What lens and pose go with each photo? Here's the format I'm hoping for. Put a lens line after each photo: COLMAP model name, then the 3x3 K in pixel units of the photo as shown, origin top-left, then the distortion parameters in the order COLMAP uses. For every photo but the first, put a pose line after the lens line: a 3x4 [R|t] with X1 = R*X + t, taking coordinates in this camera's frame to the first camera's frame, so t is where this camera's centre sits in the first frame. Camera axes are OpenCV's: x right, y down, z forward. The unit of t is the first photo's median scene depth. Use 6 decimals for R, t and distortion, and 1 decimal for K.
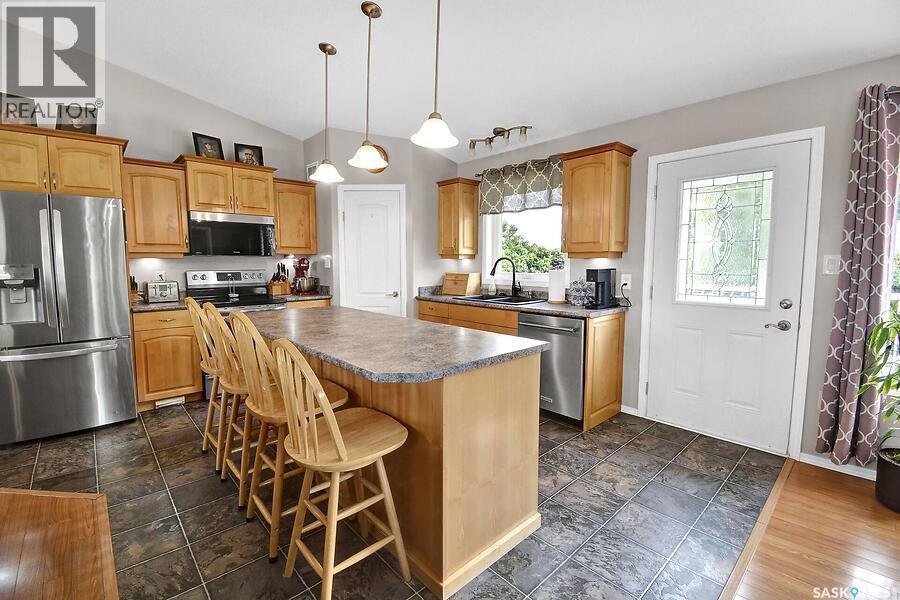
lens RADIAL K [[404.9, 0, 455.7], [0, 404.9, 301.3], [0, 0, 1]] dist [-0.005174, -0.013005]
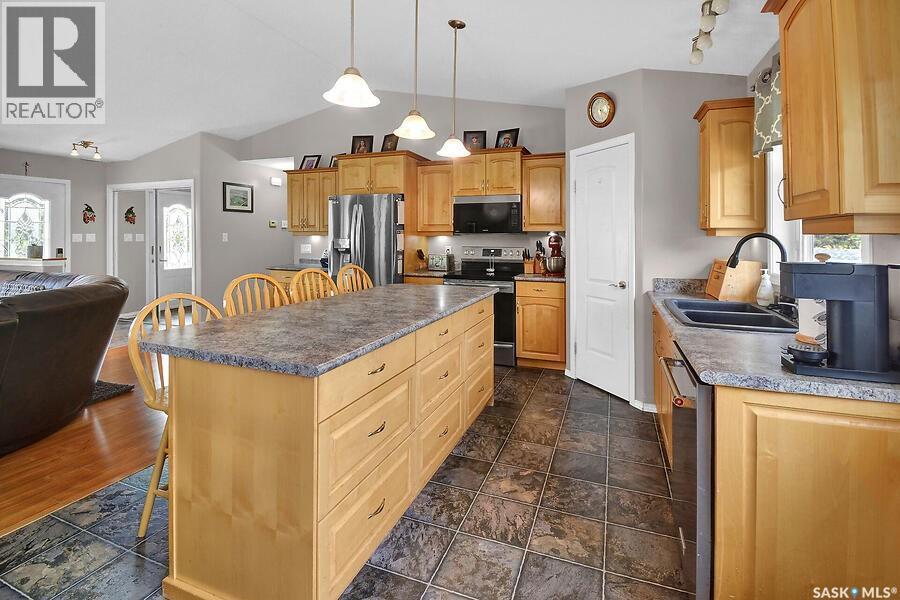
lens RADIAL K [[421.8, 0, 440.8], [0, 421.8, 233.0], [0, 0, 1]] dist [-0.003384, -0.007732]
pose [[0.417449, -0.008227, -0.908663, 0.508871], [-0.095695, 0.994001, -0.052963, -0.050086], [0.903647, 0.109064, 0.414157, 0.496393]]
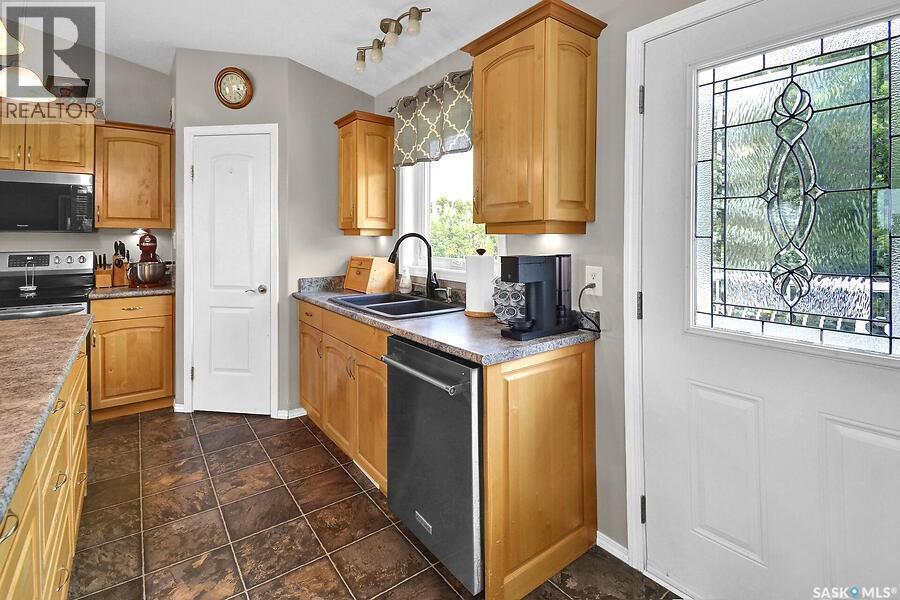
lens RADIAL K [[421.8, 0, 461.4], [0, 421.8, 237.6], [0, 0, 1]] dist [-0.003384, -0.007732]
pose [[0.995308, 0.000920, -0.096755, 0.300529], [-0.010791, 0.994773, -0.101544, -0.045174], [0.096156, 0.102111, 0.990115, 0.450207]]
